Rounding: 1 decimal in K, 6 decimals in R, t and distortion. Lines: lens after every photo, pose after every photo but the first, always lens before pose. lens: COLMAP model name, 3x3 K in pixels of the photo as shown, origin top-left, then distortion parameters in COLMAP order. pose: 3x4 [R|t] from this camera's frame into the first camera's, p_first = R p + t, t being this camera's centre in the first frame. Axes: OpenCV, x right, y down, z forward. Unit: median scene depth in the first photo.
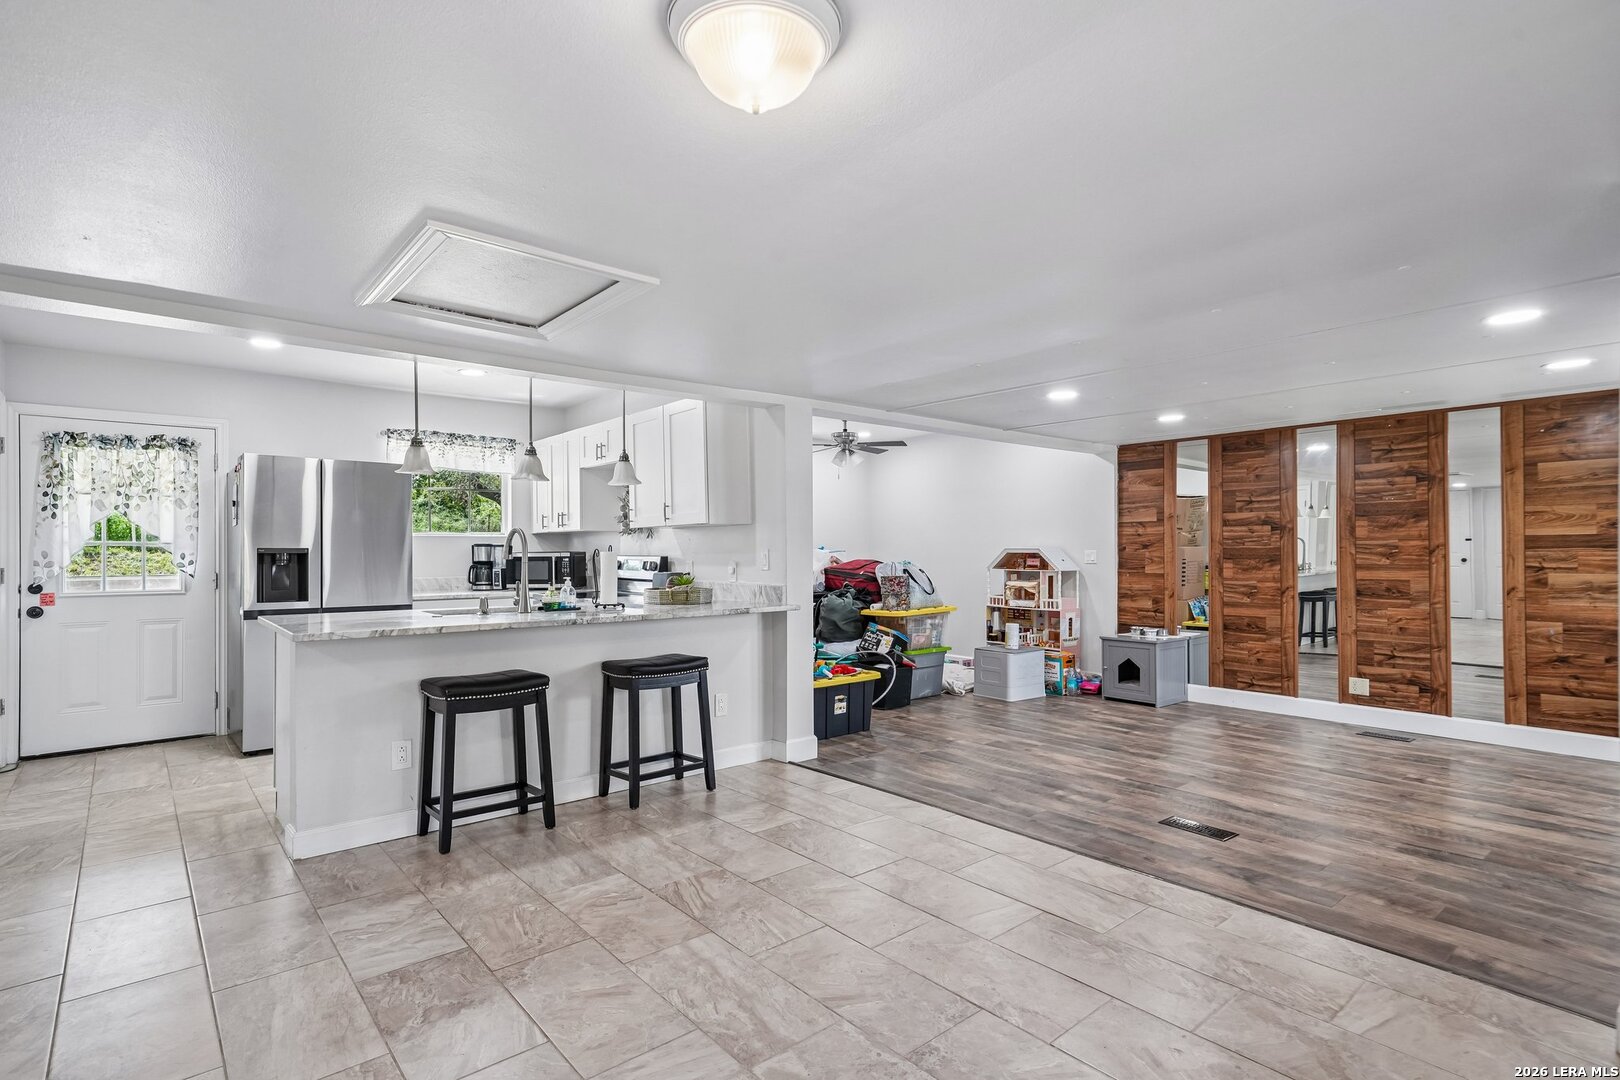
lens RADIAL K [[816.2, 0, 824.2], [0, 816.2, 548.4], [0, 0, 1]] dist [0.007405, 0.002892]
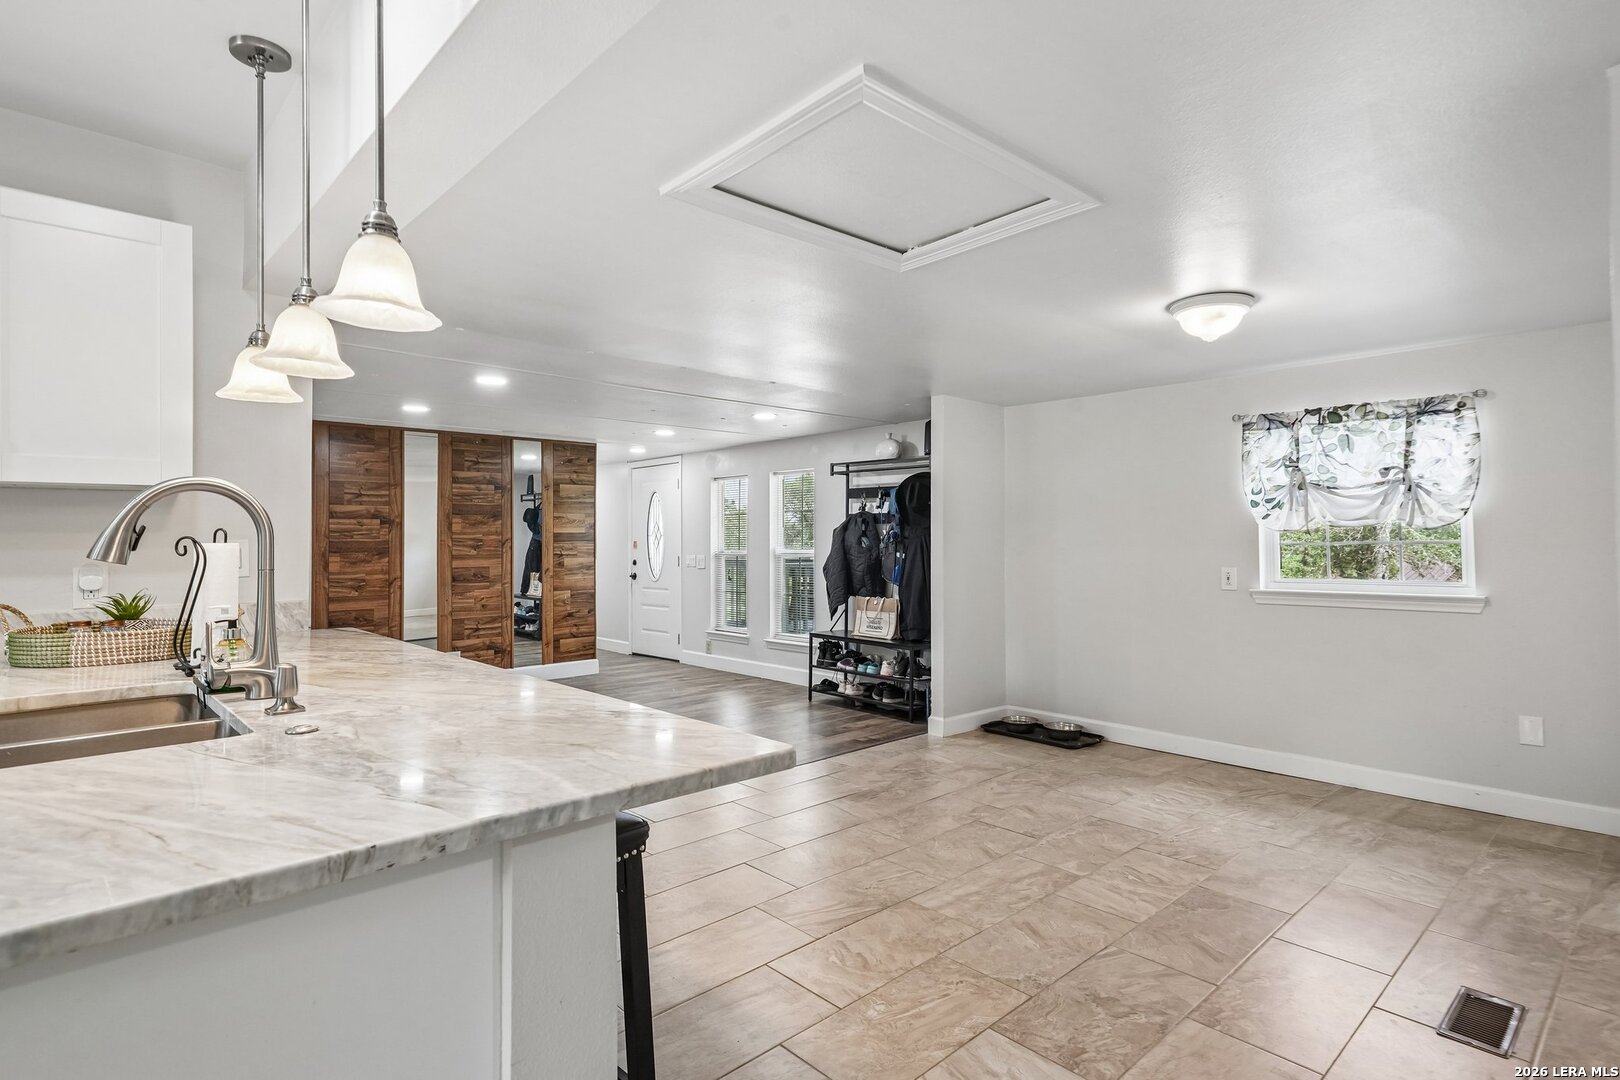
lens RADIAL K [[816.2, 0, 825.3], [0, 816.2, 526.3], [0, 0, 1]] dist [0.007405, 0.002892]
pose [[-0.053554, 0.021130, 0.998341, -0.627270], [0.002111, 0.999776, -0.021047, 0.004749], [-0.998563, 0.000981, -0.053587, 0.609464]]
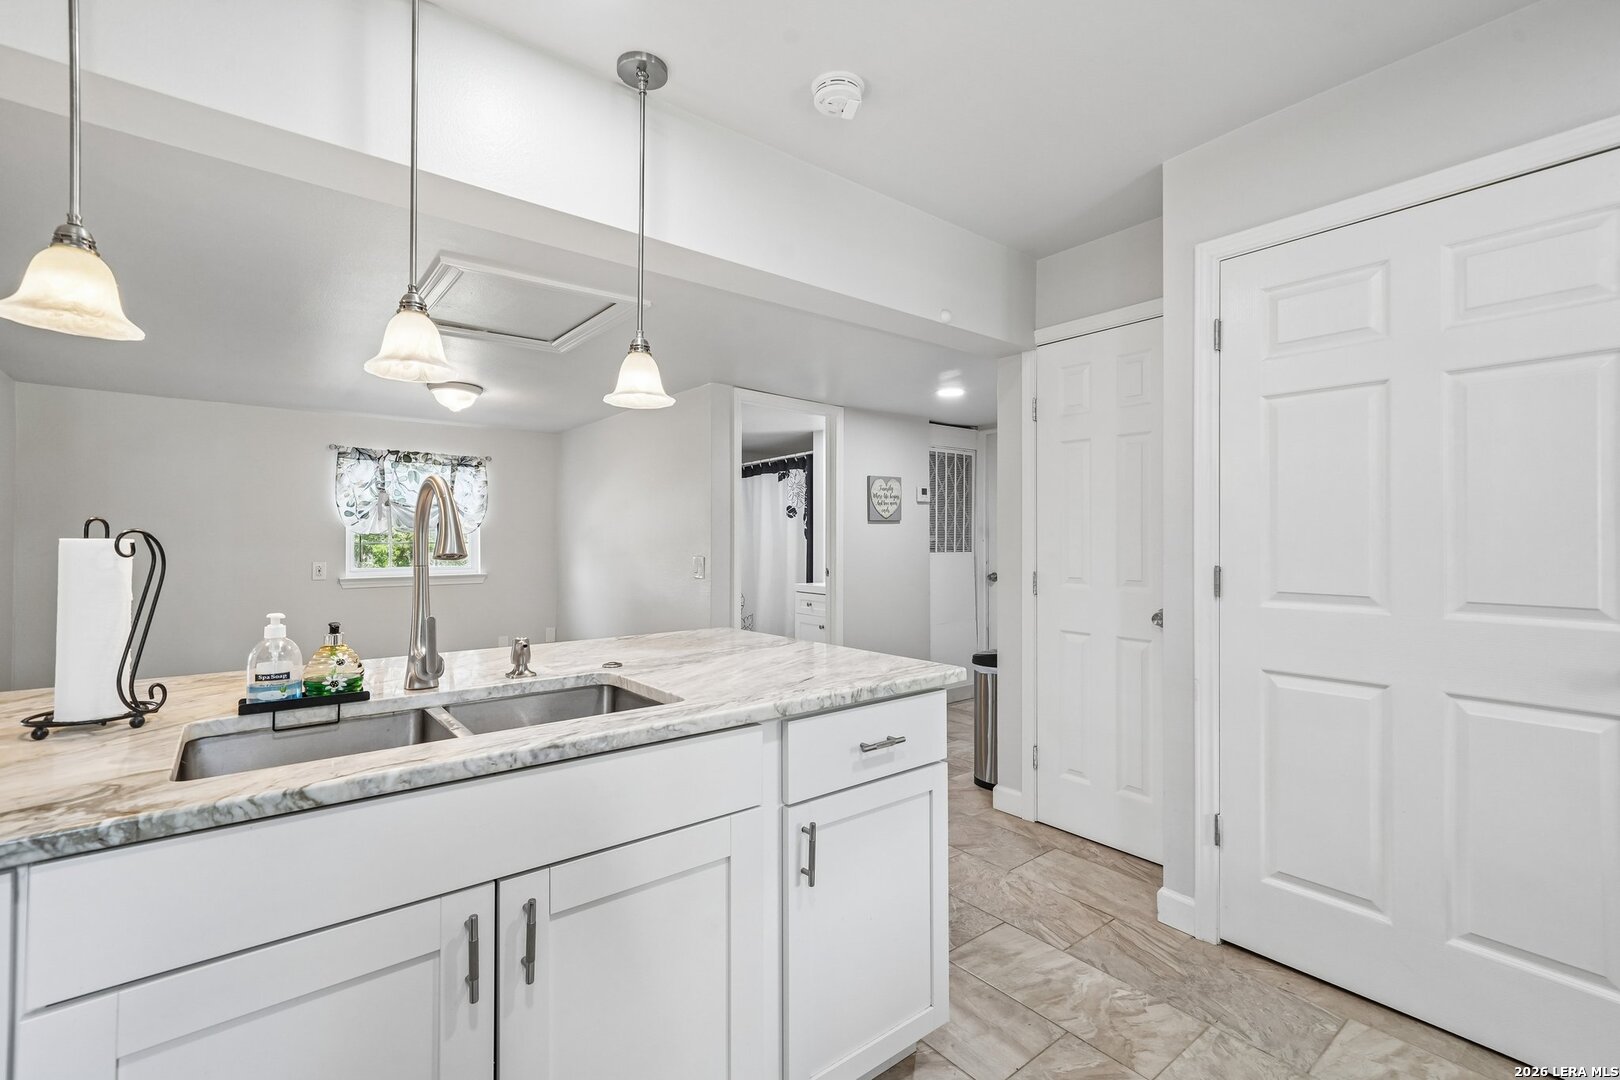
lens RADIAL K [[722.6, 0, 800.8], [0, 722.6, 531.4], [0, 0, 1]] dist [-0.002694, 0.002572]
pose [[-0.999654, 0.000408, 0.026317, -0.451491], [-0.000024, 0.999865, -0.016413, 0.005228], [-0.026321, -0.016408, -0.999519, 1.109823]]
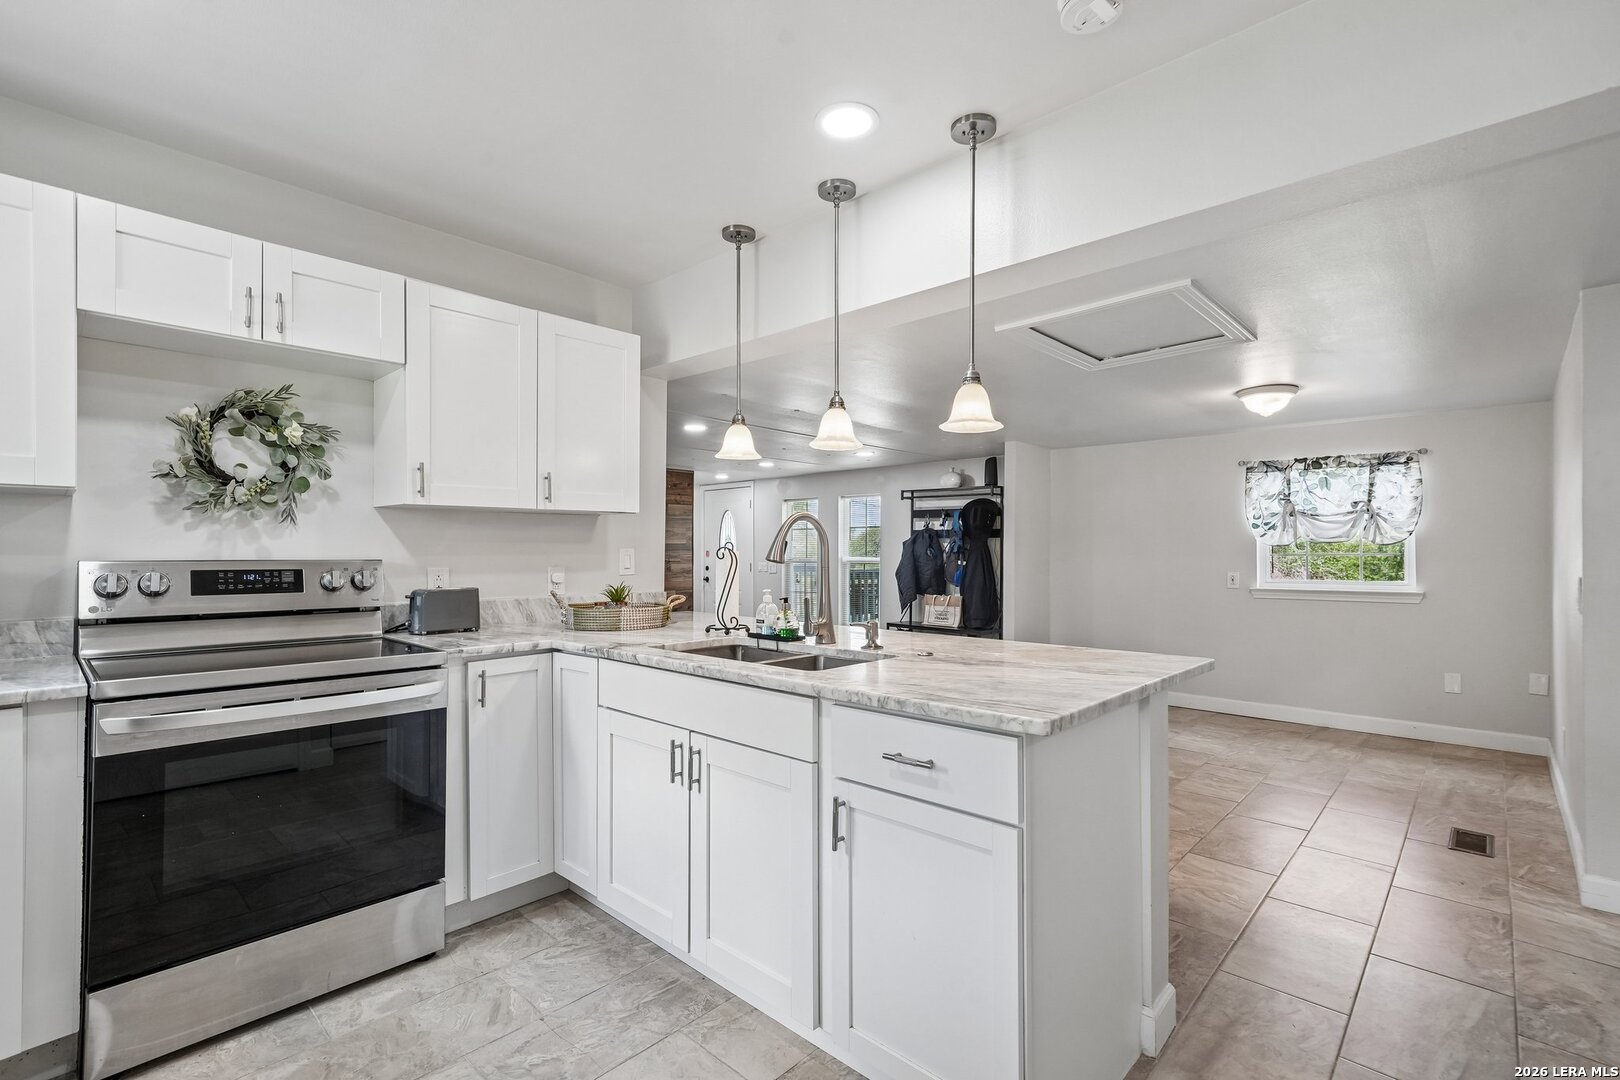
lens RADIAL K [[722.6, 0, 811.0], [0, 722.6, 549.0], [0, 0, 1]] dist [-0.002694, 0.002572]
pose [[-0.113346, 0.005894, 0.993538, -0.765180], [-0.002374, 0.999978, -0.006203, 0.005491], [-0.993553, -0.003062, -0.113329, 0.876306]]
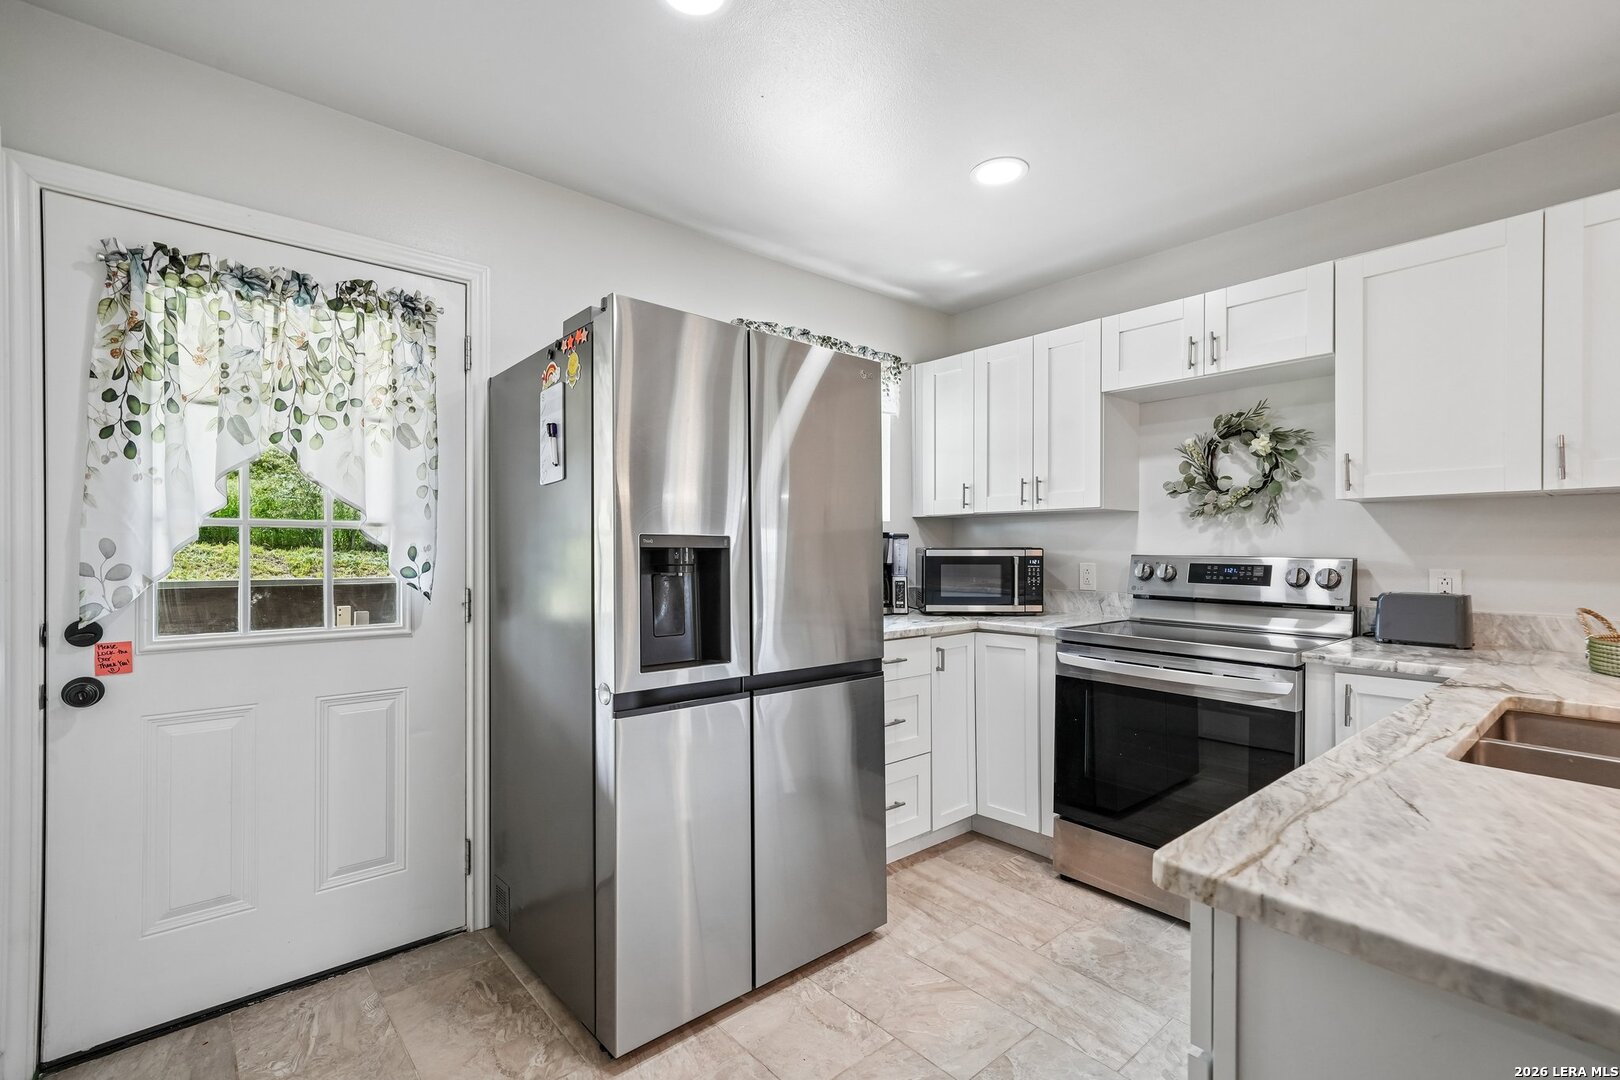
lens RADIAL K [[722.6, 0, 815.7], [0, 722.6, 551.1], [0, 0, 1]] dist [-0.002694, 0.002572]
pose [[0.999977, 0.005893, -0.003486, -0.581986], [-0.005867, 0.999955, 0.007408, 0.004592], [0.003529, -0.007388, 0.999966, 0.629411]]
